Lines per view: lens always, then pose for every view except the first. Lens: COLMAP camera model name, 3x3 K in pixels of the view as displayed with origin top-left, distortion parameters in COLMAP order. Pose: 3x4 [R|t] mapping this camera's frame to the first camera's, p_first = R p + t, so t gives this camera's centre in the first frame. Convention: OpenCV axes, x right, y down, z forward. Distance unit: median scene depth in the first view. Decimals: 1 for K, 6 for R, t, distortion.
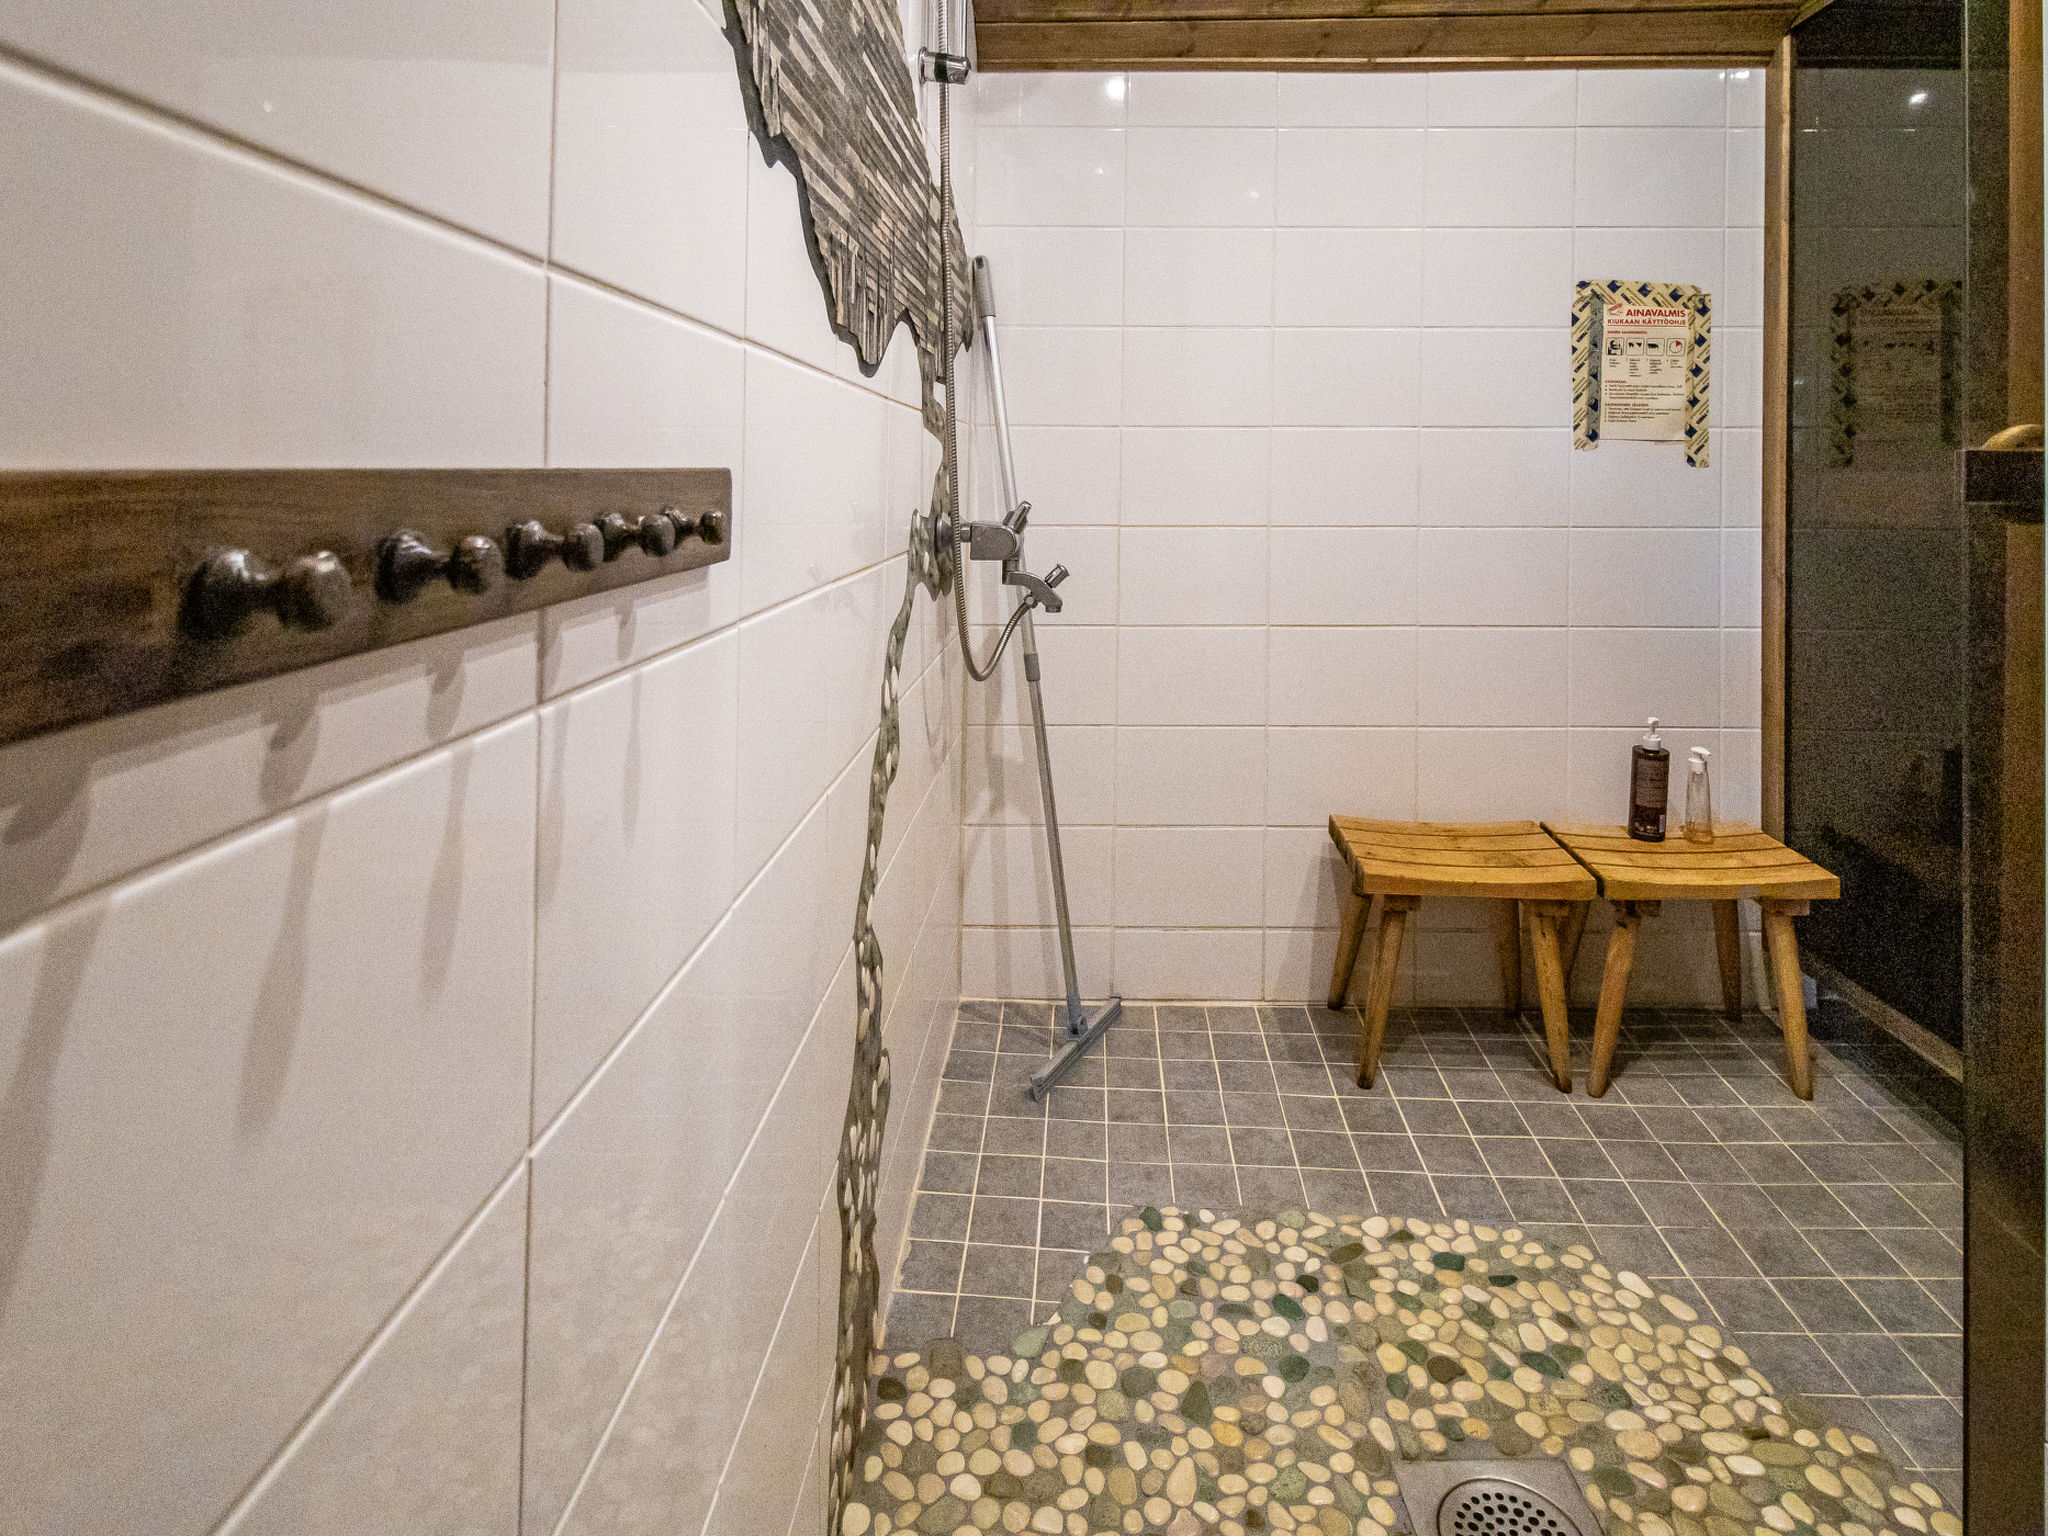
lens RADIAL K [[1090.0, 0, 1024.0], [0, 1090.0, 768.0], [0, 0, 1]] dist [0.000175, 0.000816]
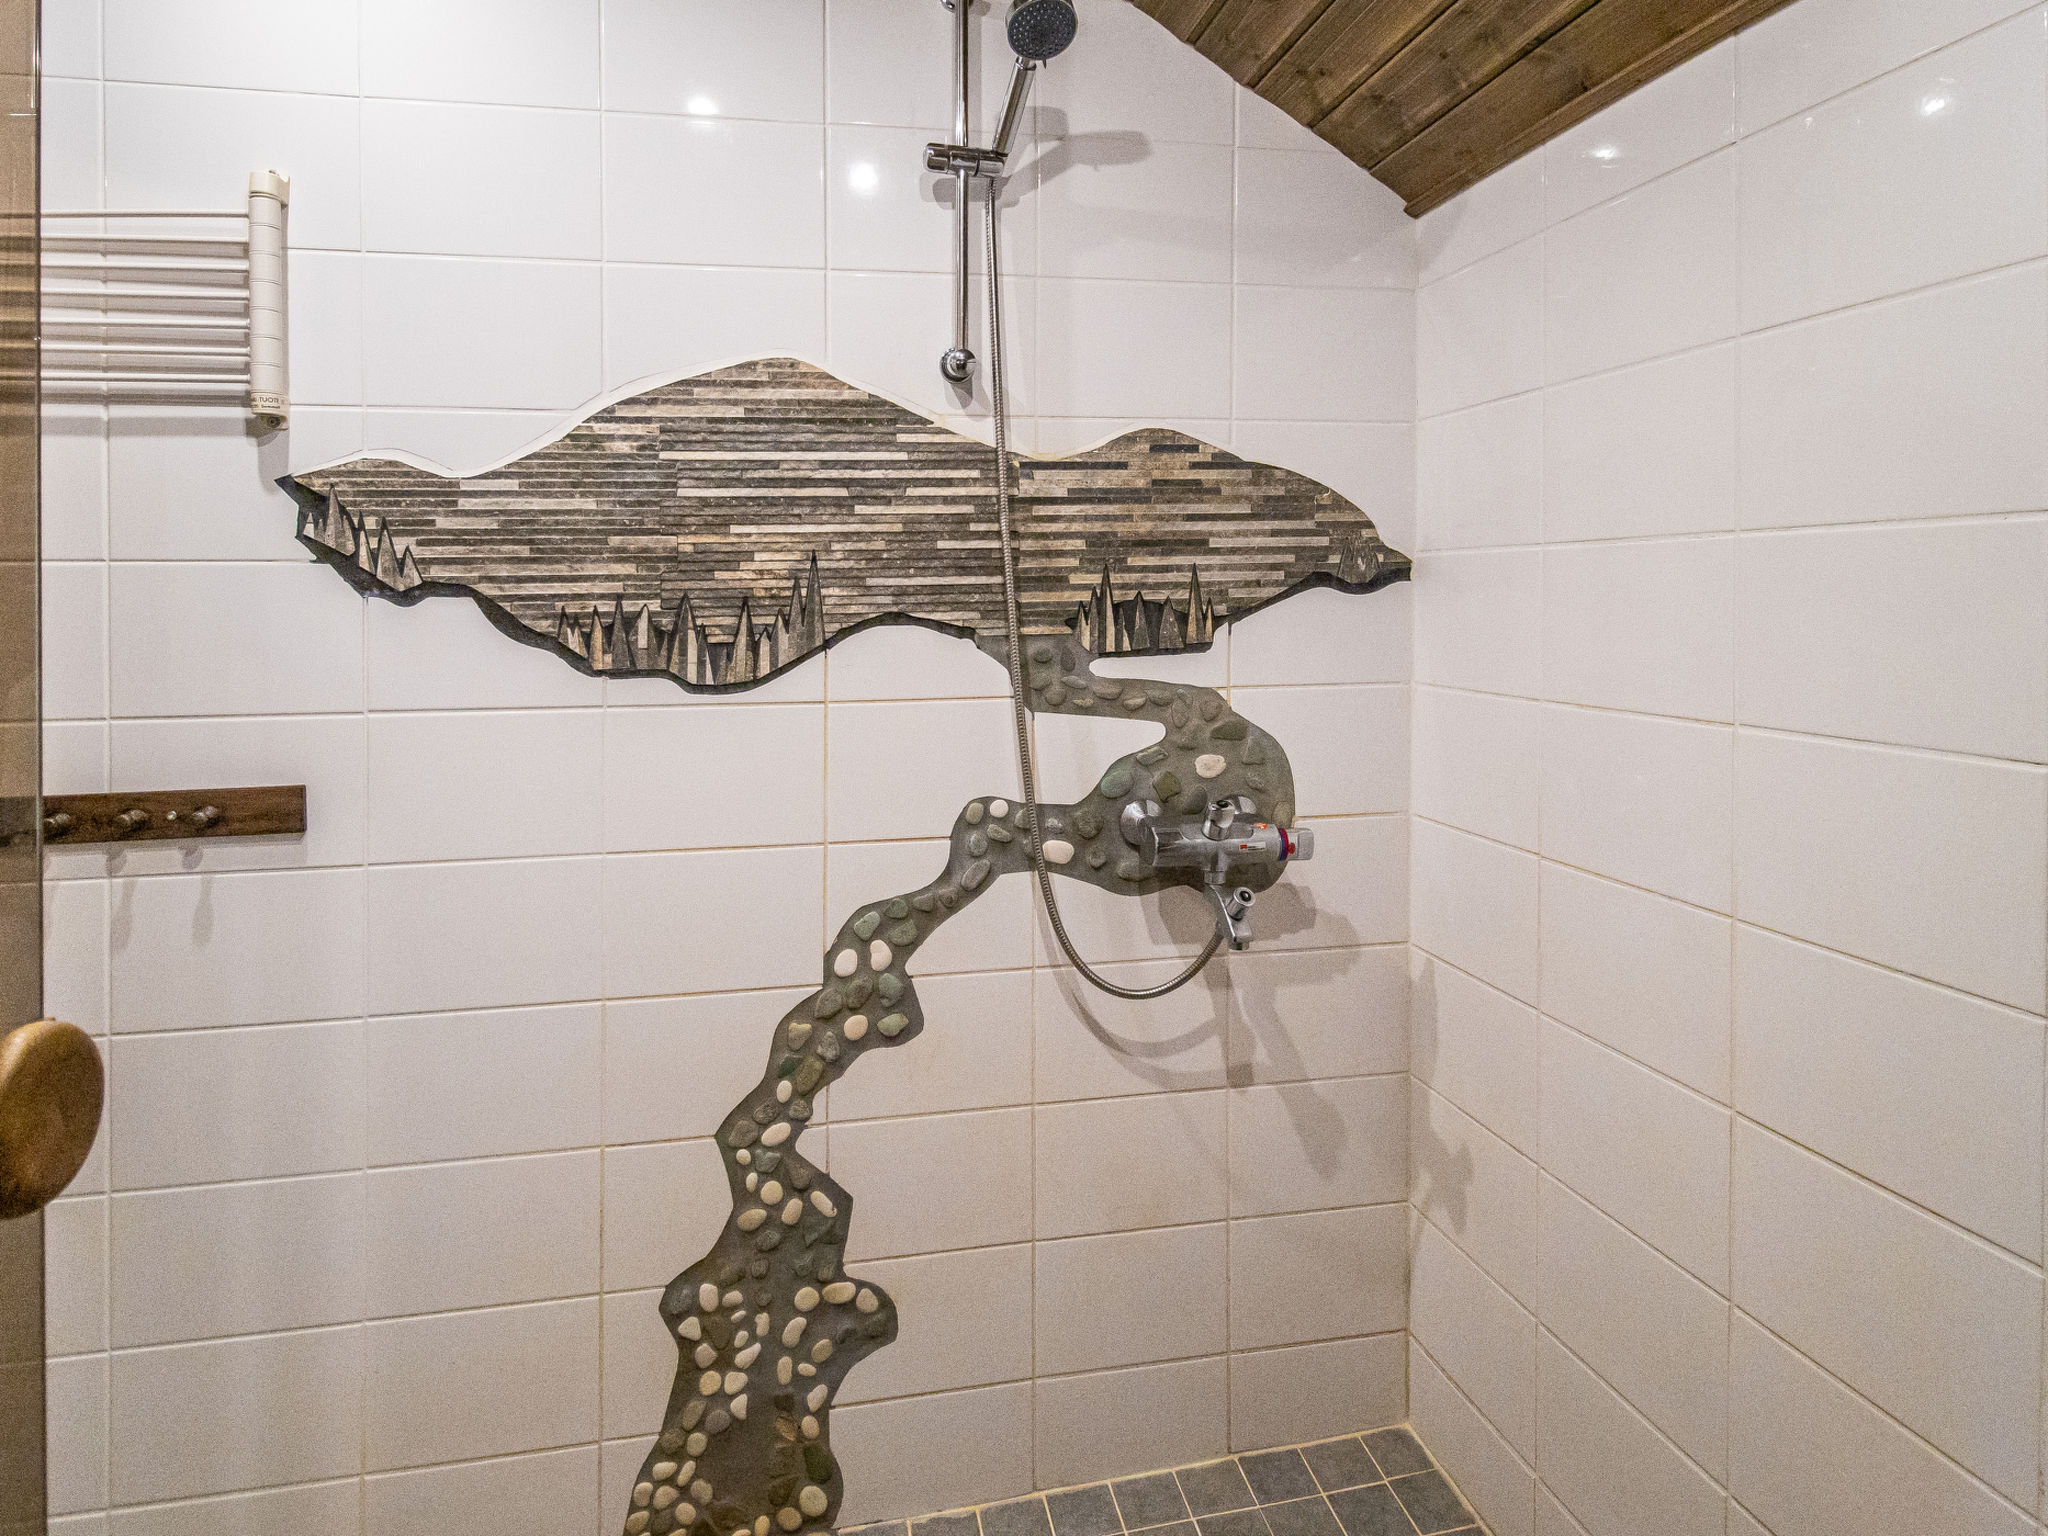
lens RADIAL K [[1090.0, 0, 1024.0], [0, 1090.0, 768.0], [0, 0, 1]] dist [0.000175, 0.000816]
pose [[0.181134, 0.223171, -0.957802, 1.463420], [-0.244817, 0.953486, 0.175867, -0.792347], [0.952499, 0.202631, 0.227345, 1.477342]]
